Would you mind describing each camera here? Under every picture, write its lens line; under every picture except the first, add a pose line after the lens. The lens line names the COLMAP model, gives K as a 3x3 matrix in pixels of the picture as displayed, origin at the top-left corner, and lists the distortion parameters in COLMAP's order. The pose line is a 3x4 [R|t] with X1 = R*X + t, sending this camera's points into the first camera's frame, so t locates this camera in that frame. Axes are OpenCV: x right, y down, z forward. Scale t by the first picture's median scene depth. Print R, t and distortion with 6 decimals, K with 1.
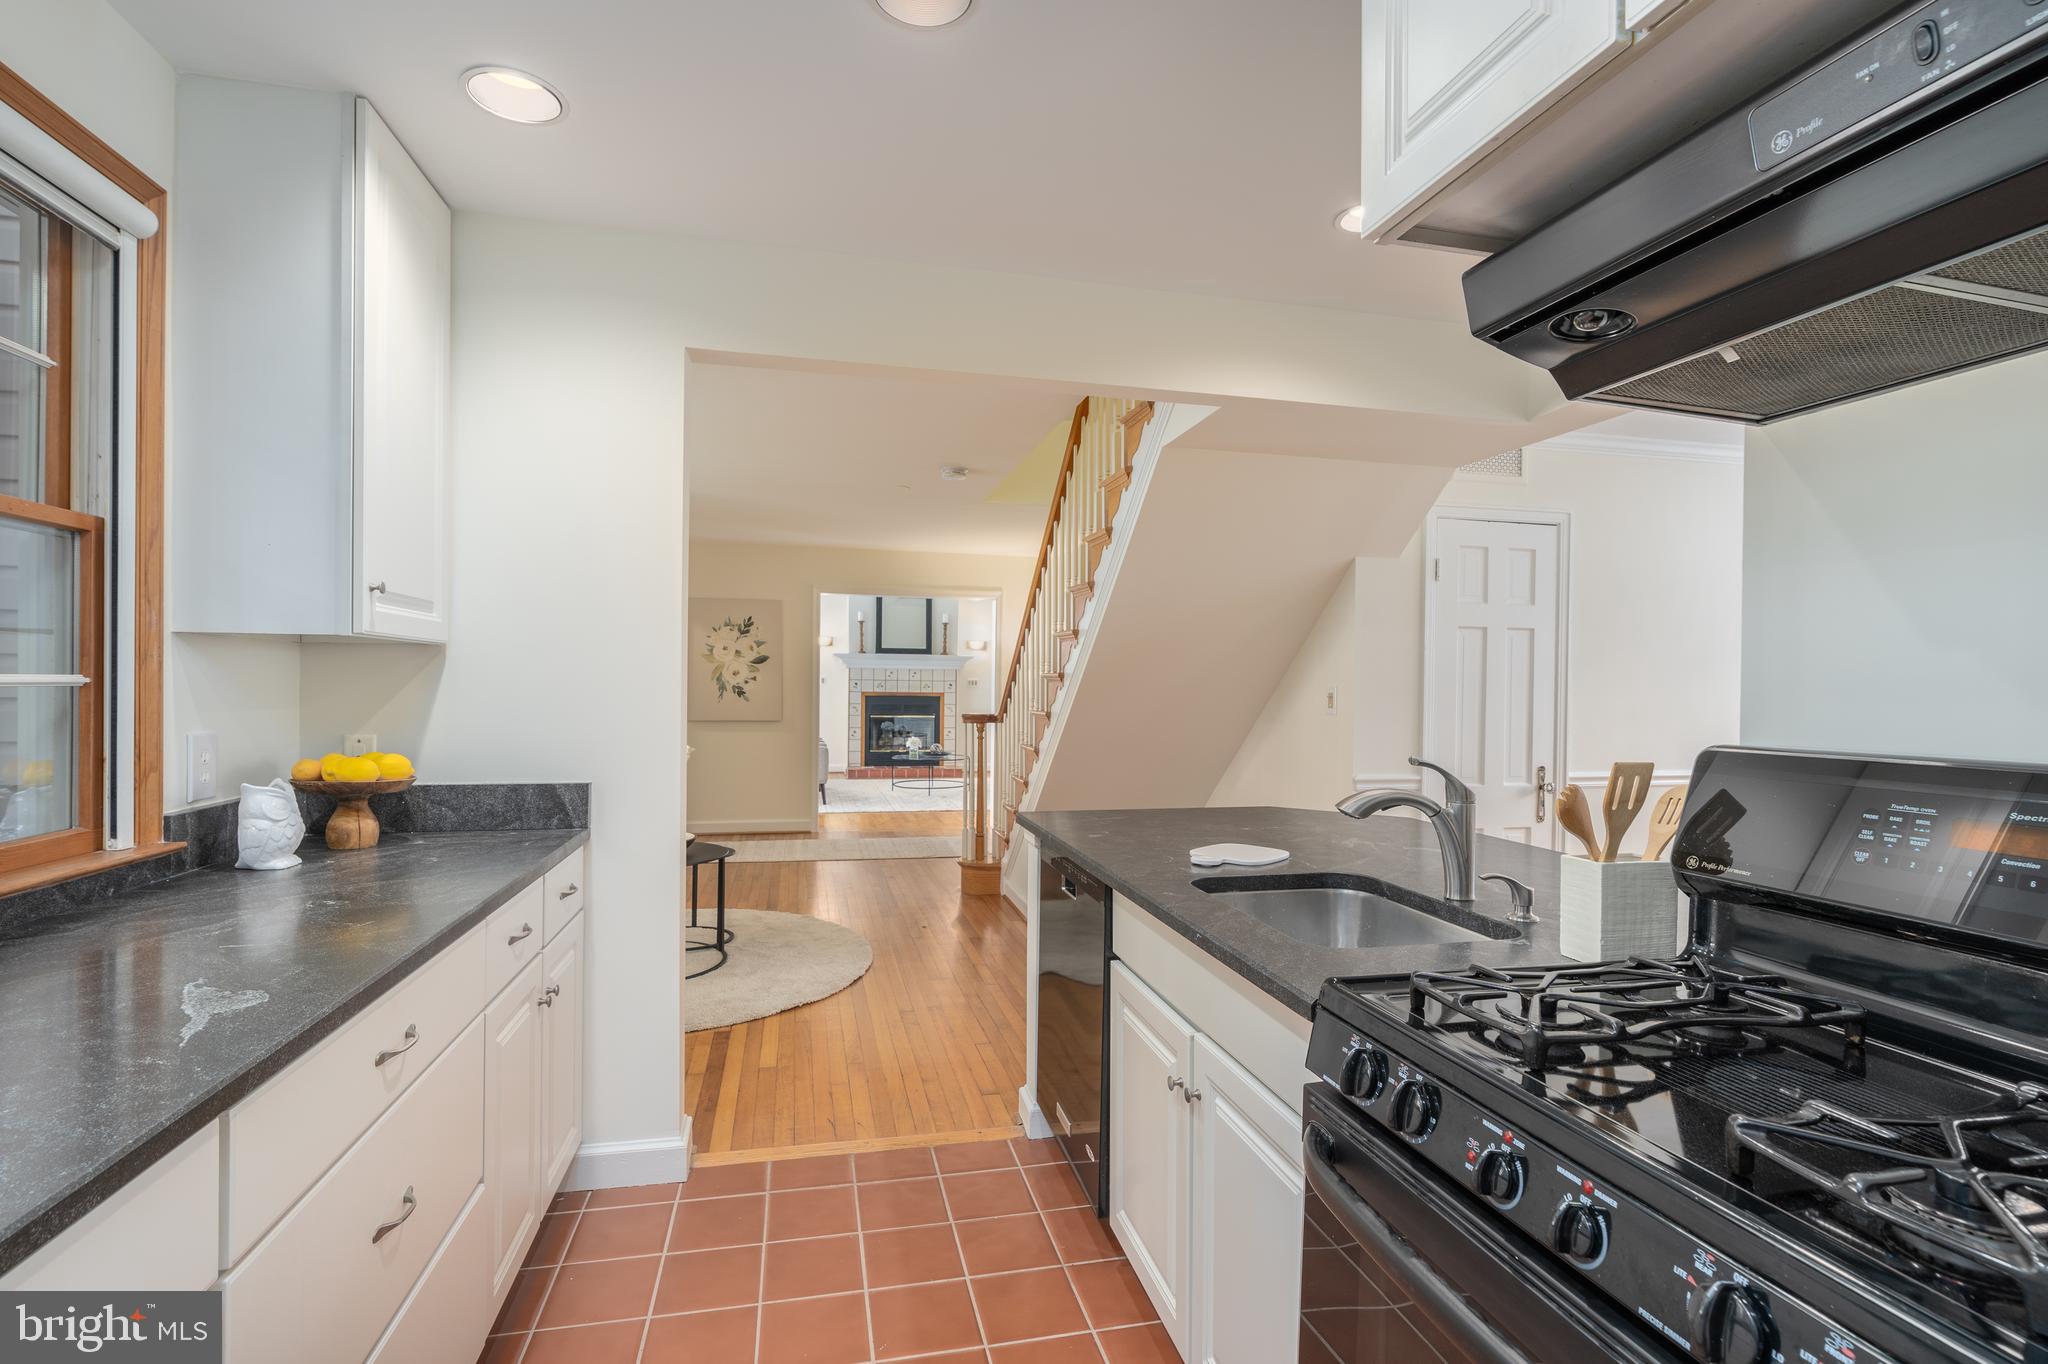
lens RADIAL K [[935.0, 0, 1027.9], [0, 935.0, 682.1], [0, 0, 1]] dist [-0.011233, 0.000834]
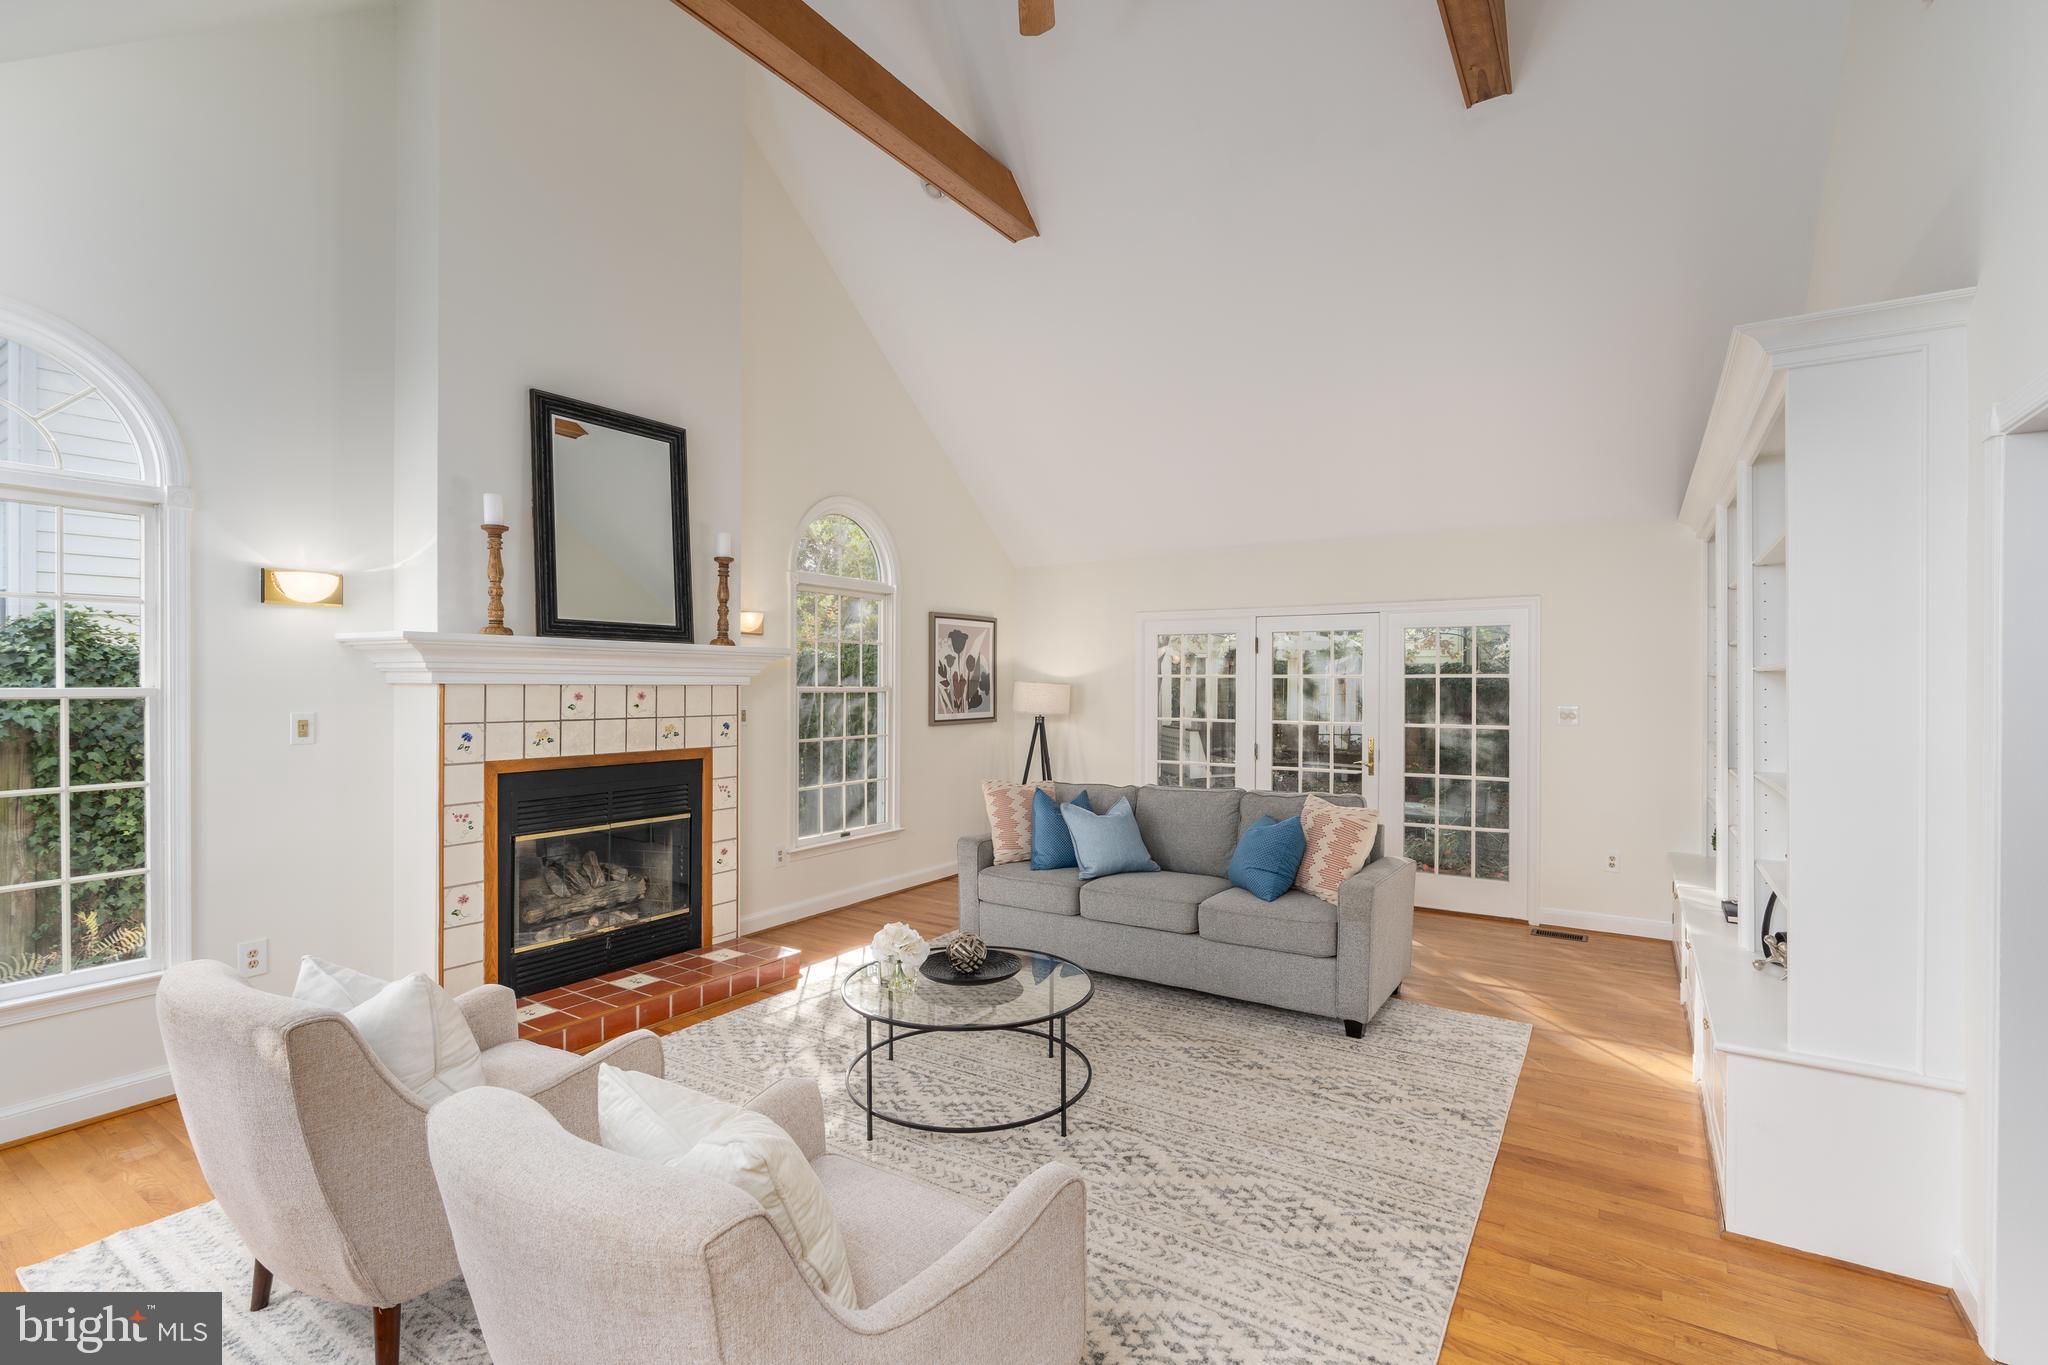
lens RADIAL K [[935.0, 0, 1027.9], [0, 935.0, 682.6], [0, 0, 1]] dist [-0.011233, 0.000834]
pose [[0.721687, -0.012209, 0.692112, -0.256911], [0.006561, 0.999920, 0.010797, -0.017290], [-0.692189, -0.003251, 0.721709, 0.658037]]
